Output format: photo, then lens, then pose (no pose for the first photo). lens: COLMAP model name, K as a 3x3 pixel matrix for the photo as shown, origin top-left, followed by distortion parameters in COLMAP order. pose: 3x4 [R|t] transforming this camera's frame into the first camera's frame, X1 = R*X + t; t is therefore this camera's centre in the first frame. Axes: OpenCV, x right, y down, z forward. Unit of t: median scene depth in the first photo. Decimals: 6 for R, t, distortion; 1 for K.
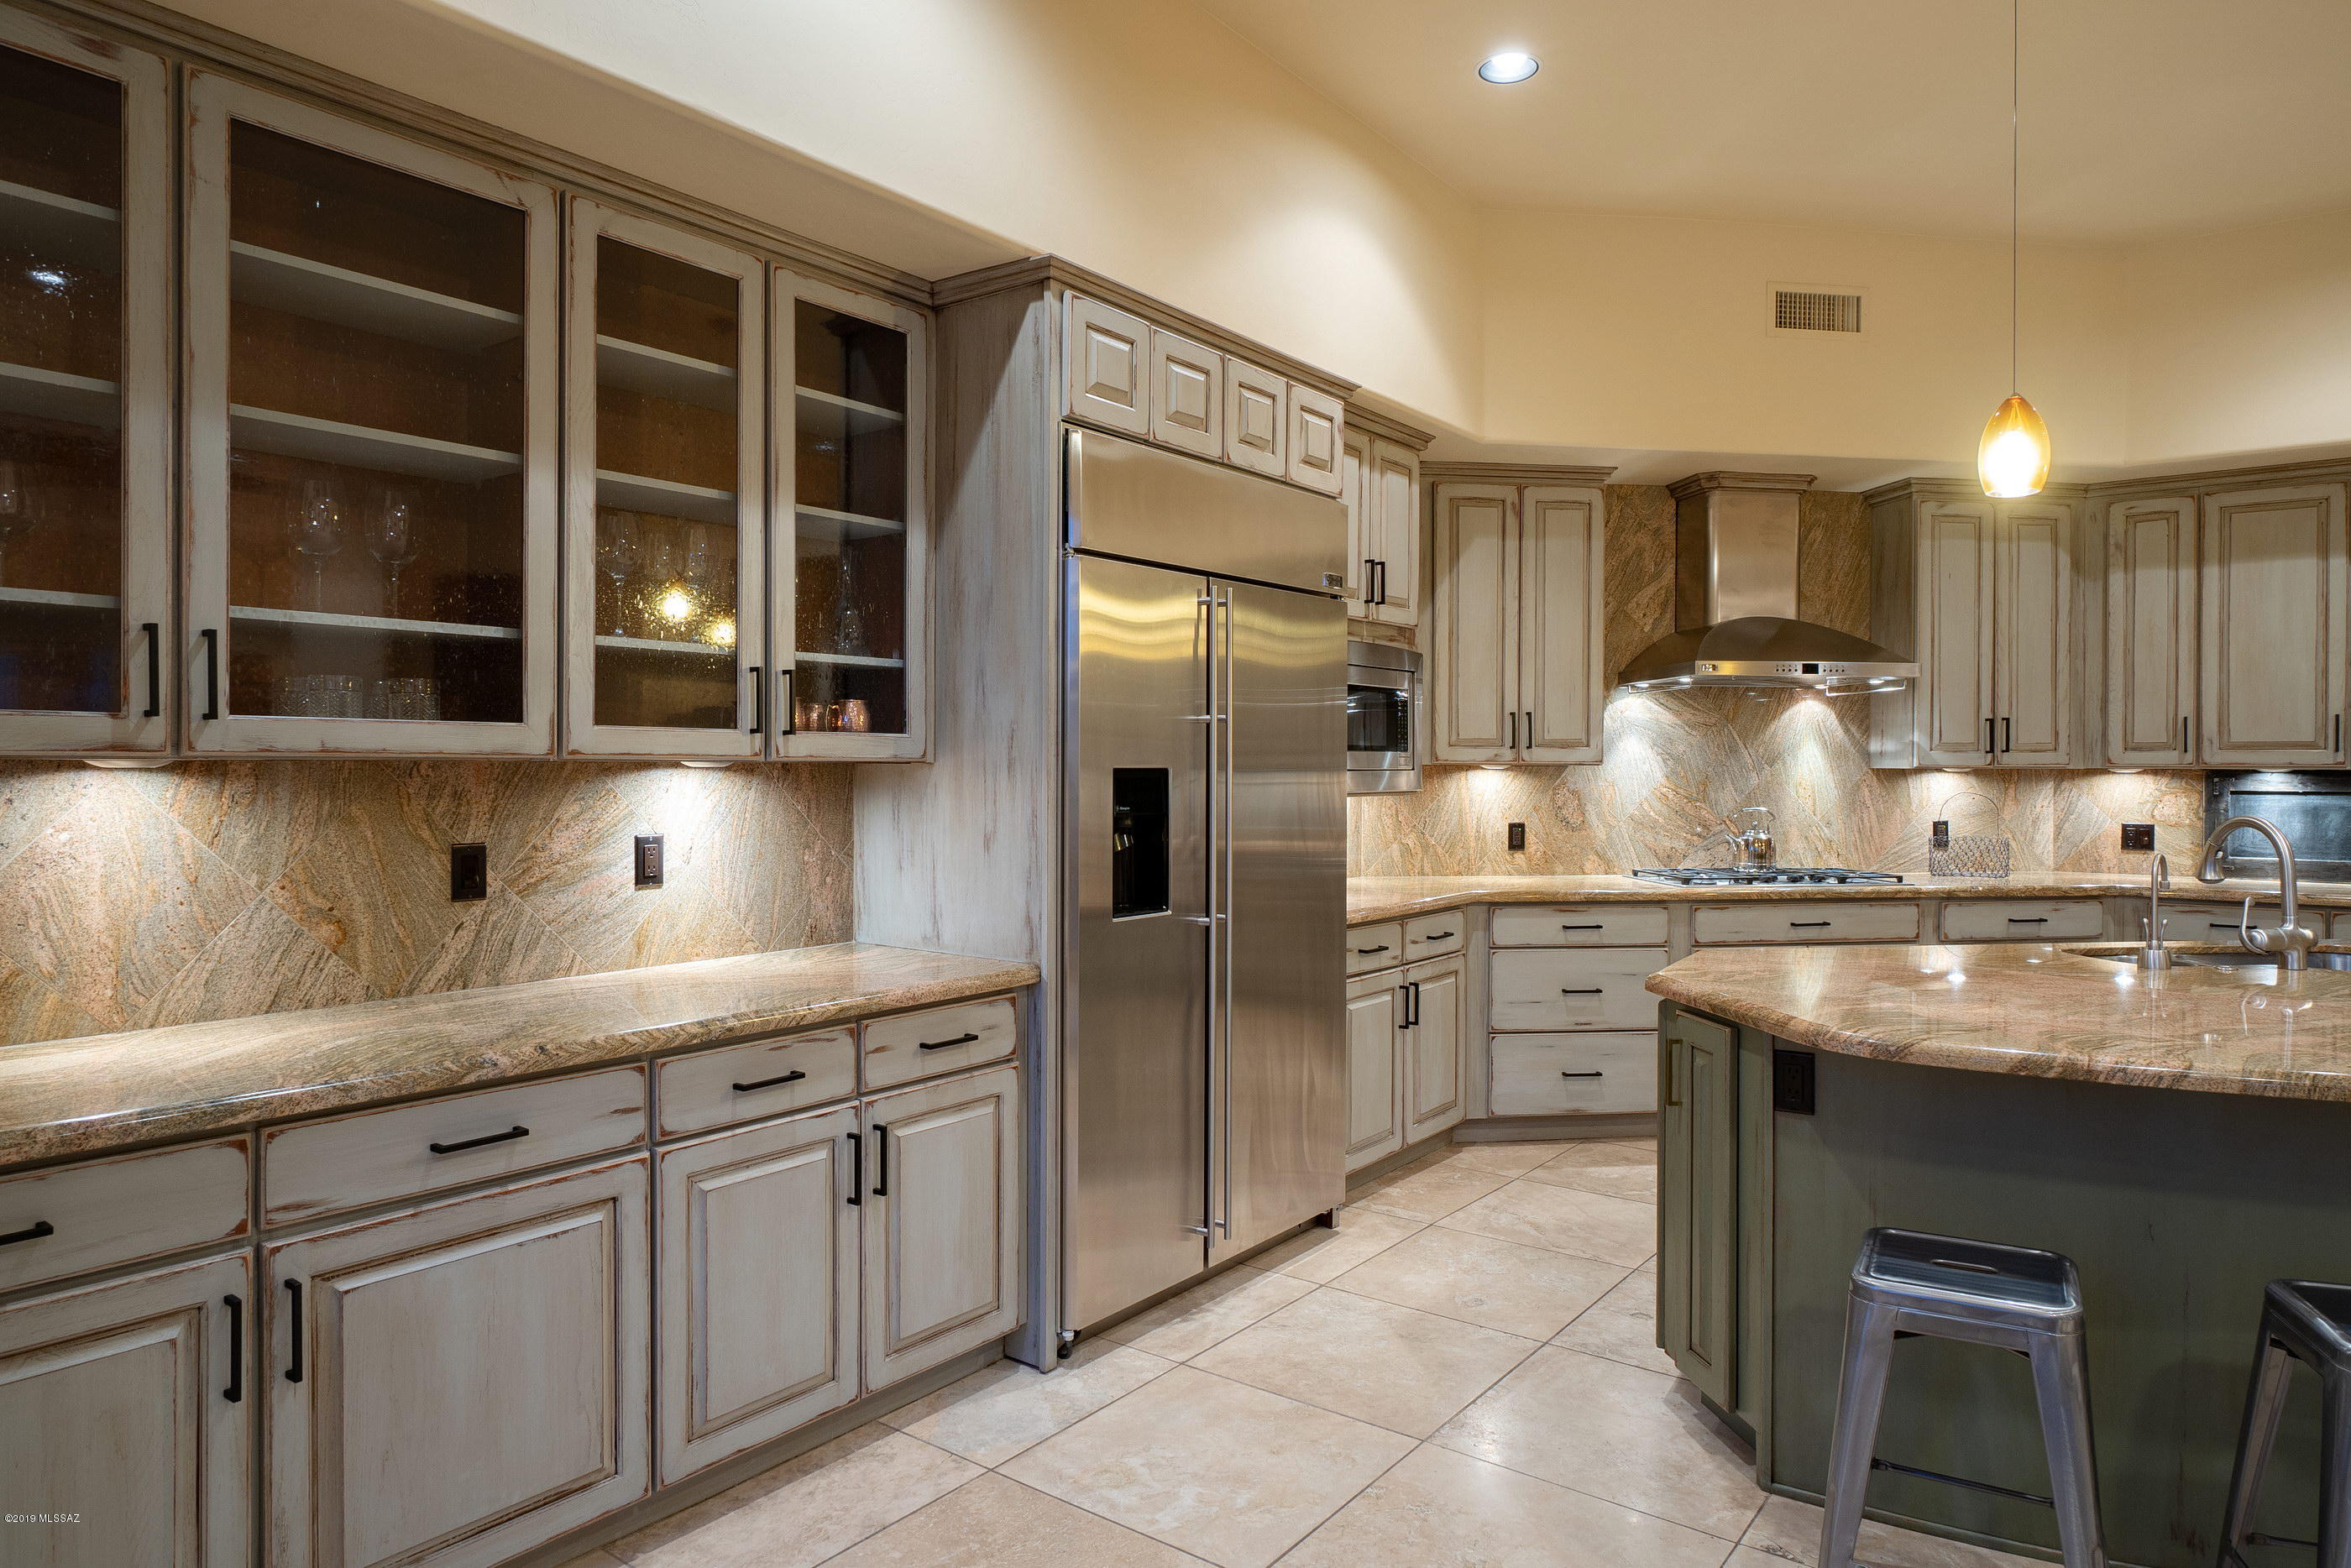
lens RADIAL K [[978.8, 0, 1181.0], [0, 978.8, 769.4], [0, 0, 1]] dist [-0.002390, -0.000438]
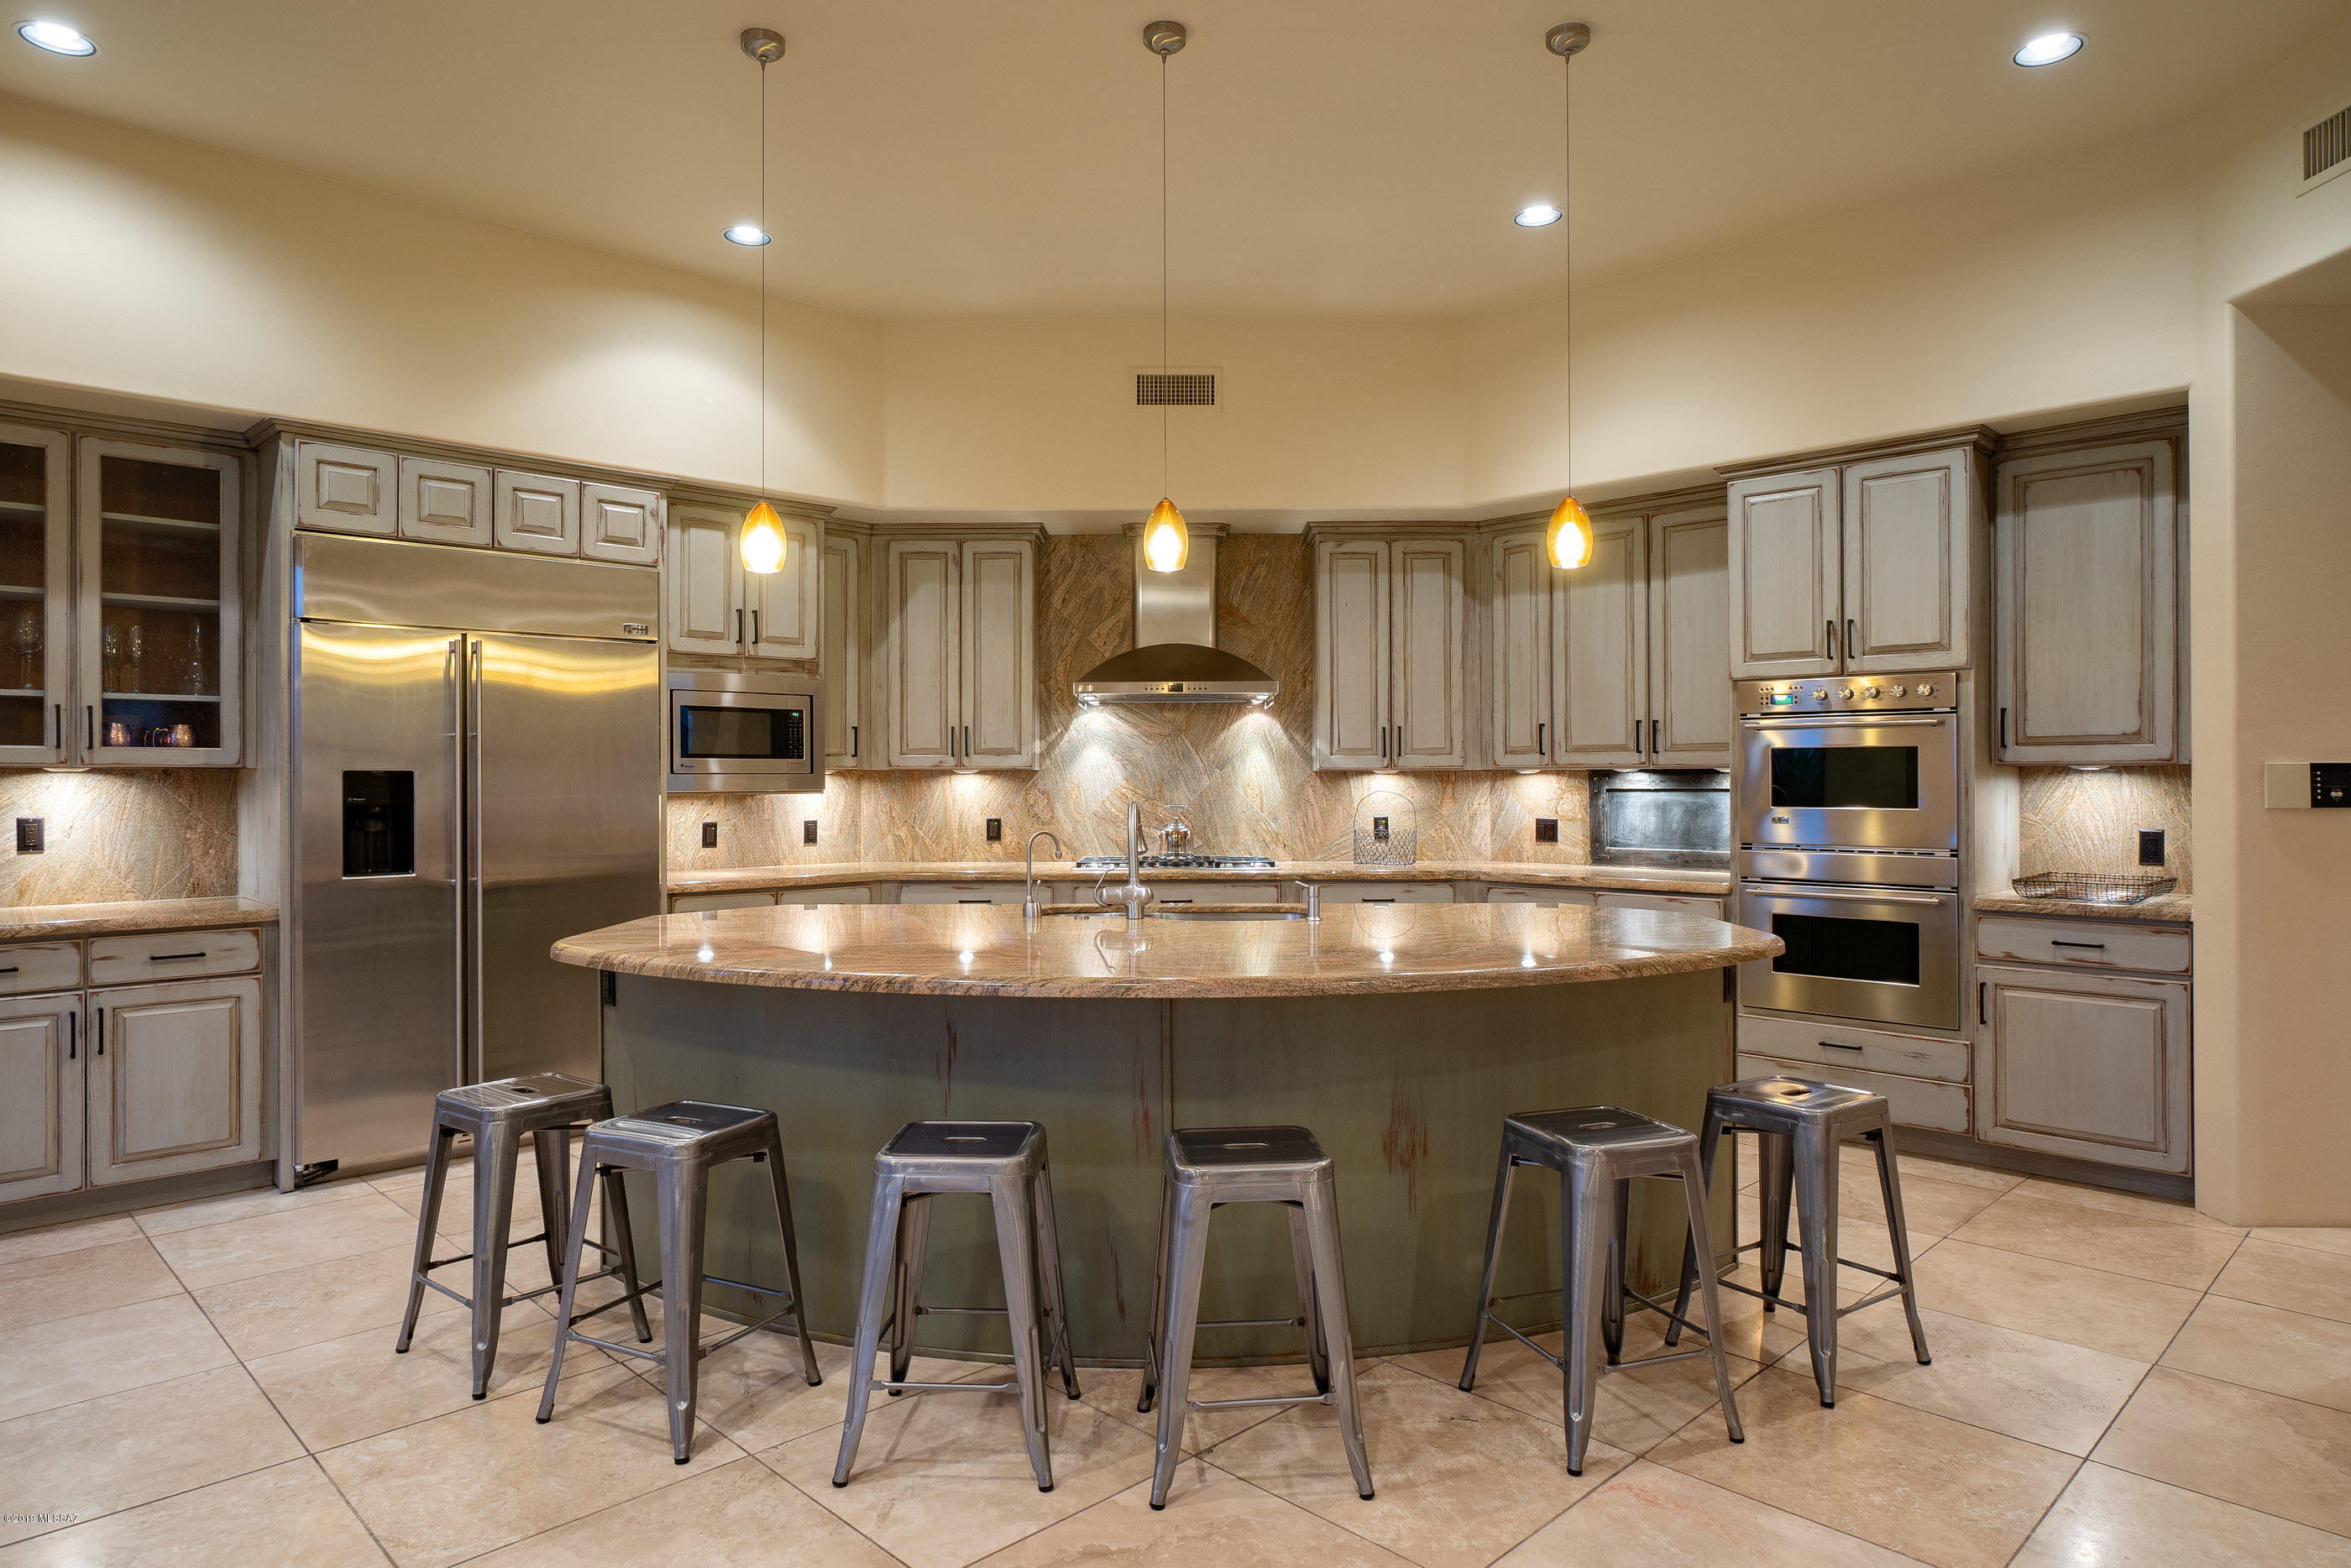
lens RADIAL K [[986.8, 0, 1367.1], [0, 986.8, 779.4], [0, 0, 1]] dist [-0.001363, -0.000038]
pose [[0.995204, -0.006281, -0.097617, 1.268204], [0.005711, 0.999965, -0.006123, 0.023435], [0.097652, 0.005536, 0.995205, -0.226464]]
